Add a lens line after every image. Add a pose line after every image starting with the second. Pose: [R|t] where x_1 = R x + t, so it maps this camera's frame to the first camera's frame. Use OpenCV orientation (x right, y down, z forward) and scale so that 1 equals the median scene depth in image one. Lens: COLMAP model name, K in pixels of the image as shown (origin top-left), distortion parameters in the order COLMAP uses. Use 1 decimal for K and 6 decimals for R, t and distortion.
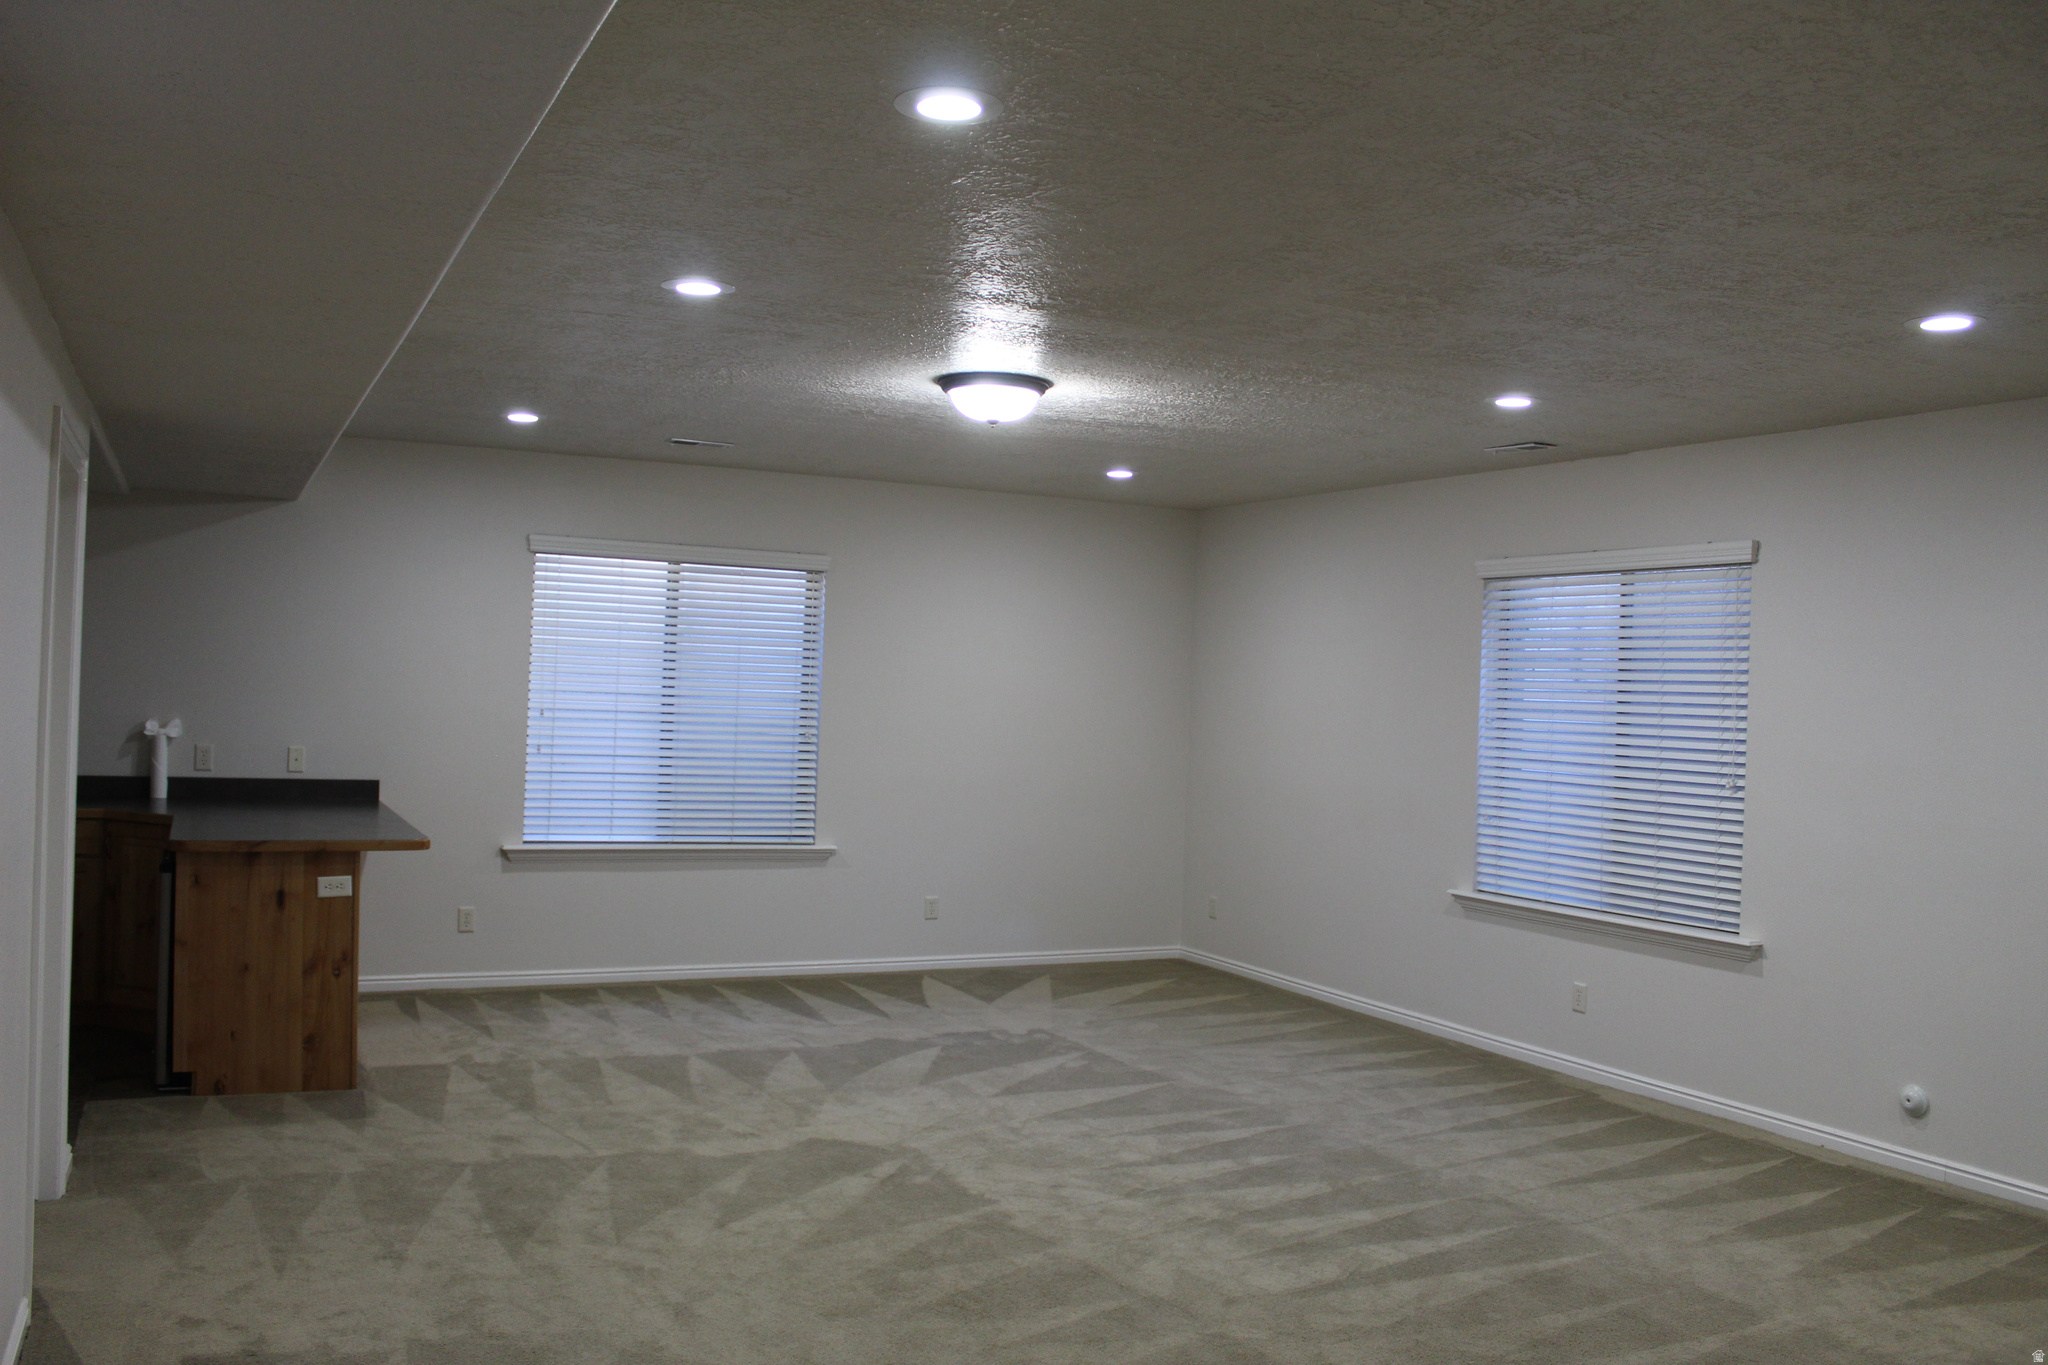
lens RADIAL K [[1716.1, 0, 1013.3], [0, 1716.1, 679.7], [0, 0, 1]] dist [-0.173602, 0.161472]
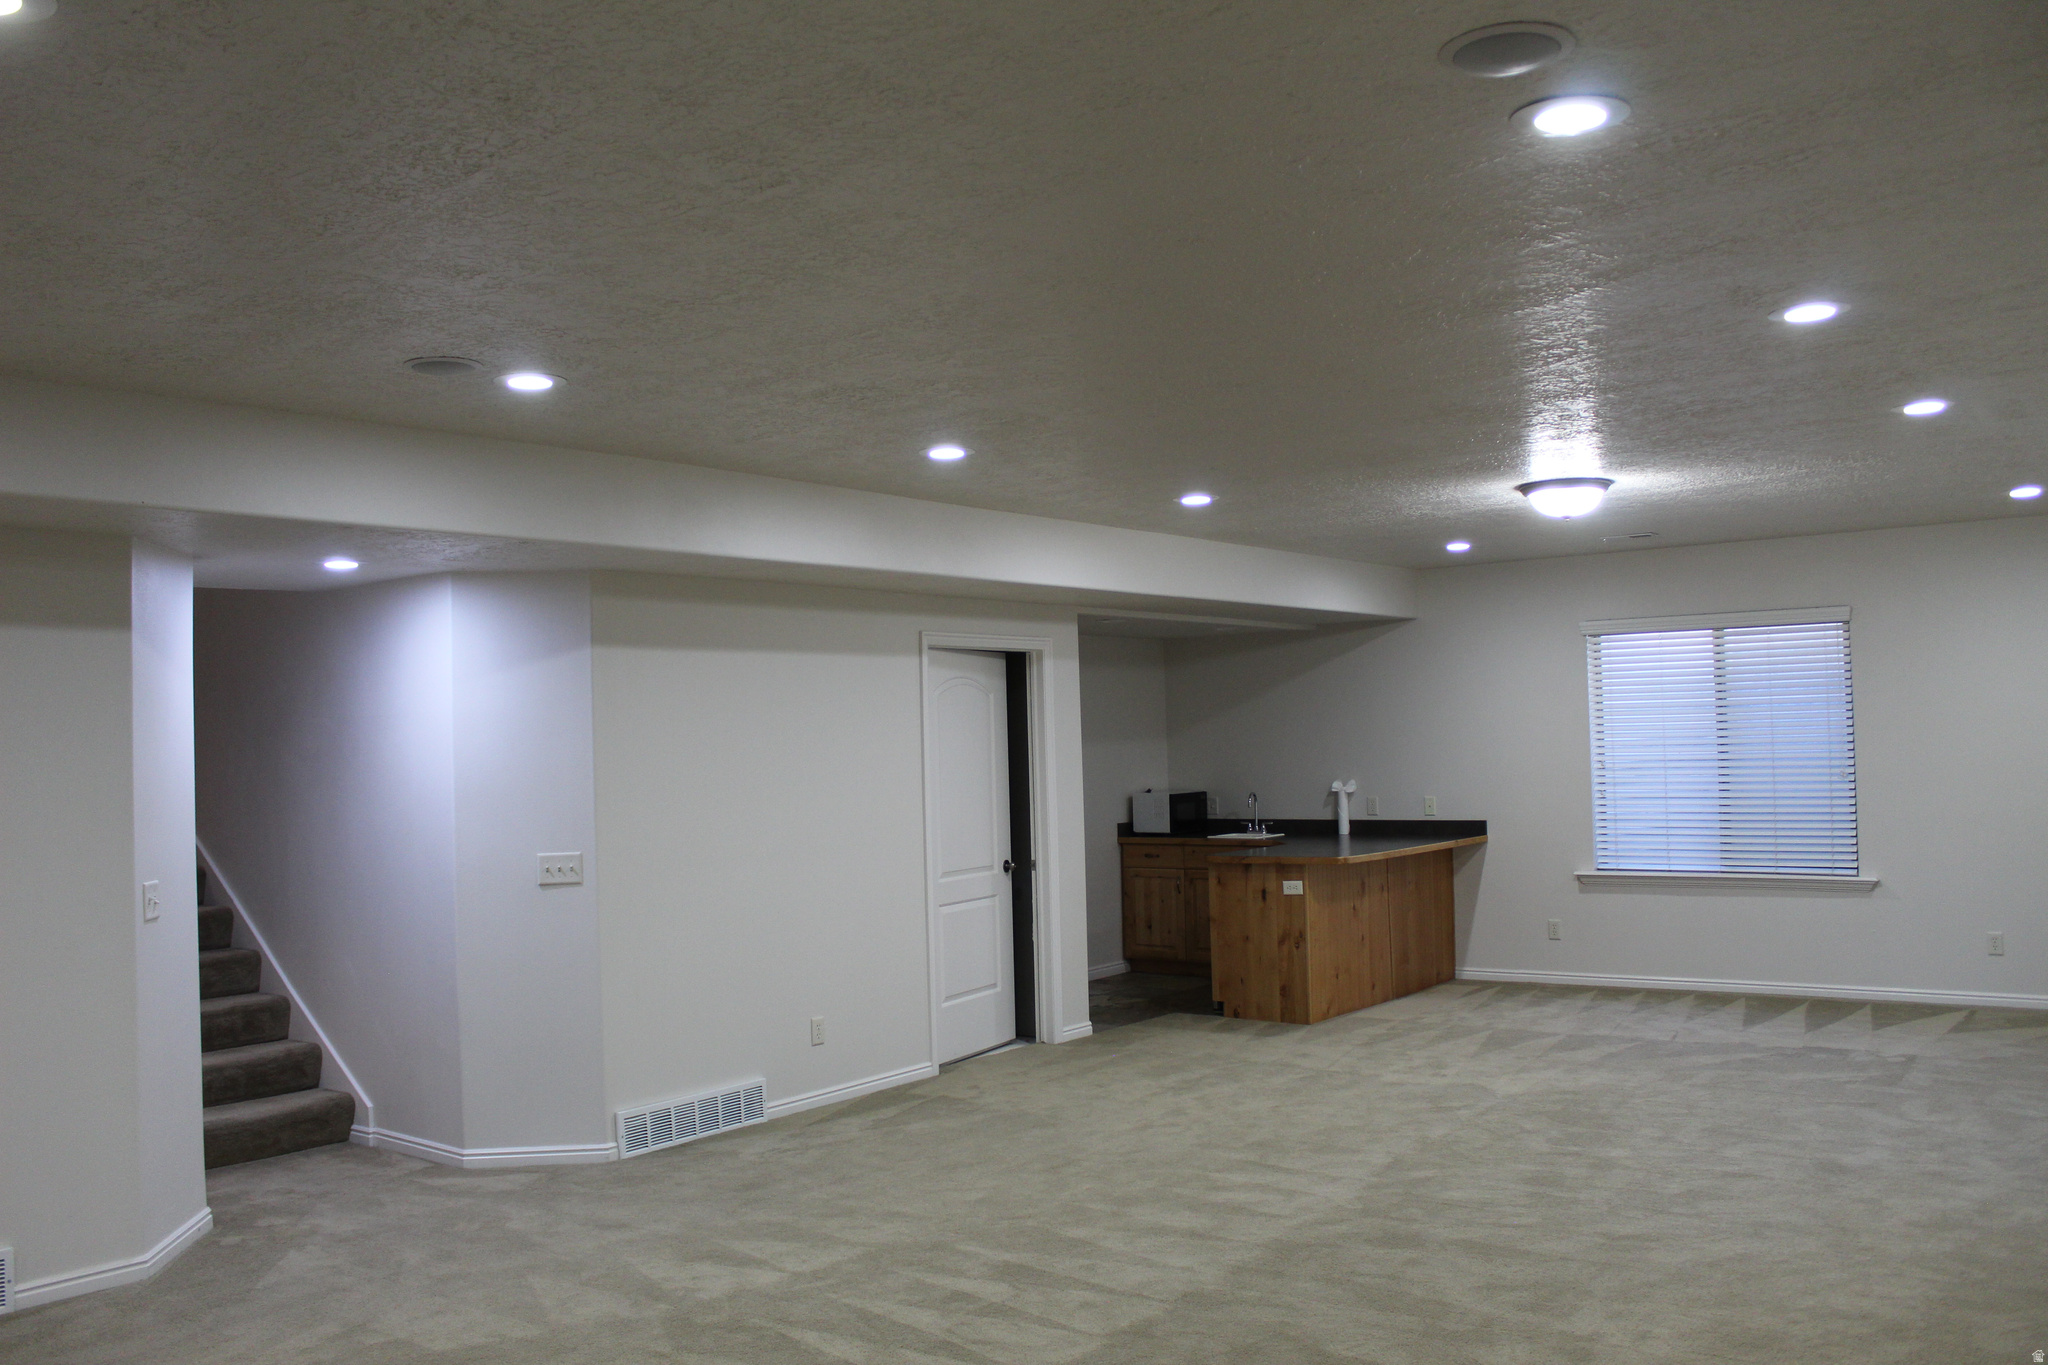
lens RADIAL K [[1716.1, 0, 1013.3], [0, 1716.1, 679.7], [0, 0, 1]] dist [-0.173602, 0.161472]
pose [[0.433714, -0.080083, -0.897485, 0.680888], [0.045122, 0.996723, -0.067133, 0.022294], [0.899920, -0.011380, 0.435907, 0.083080]]
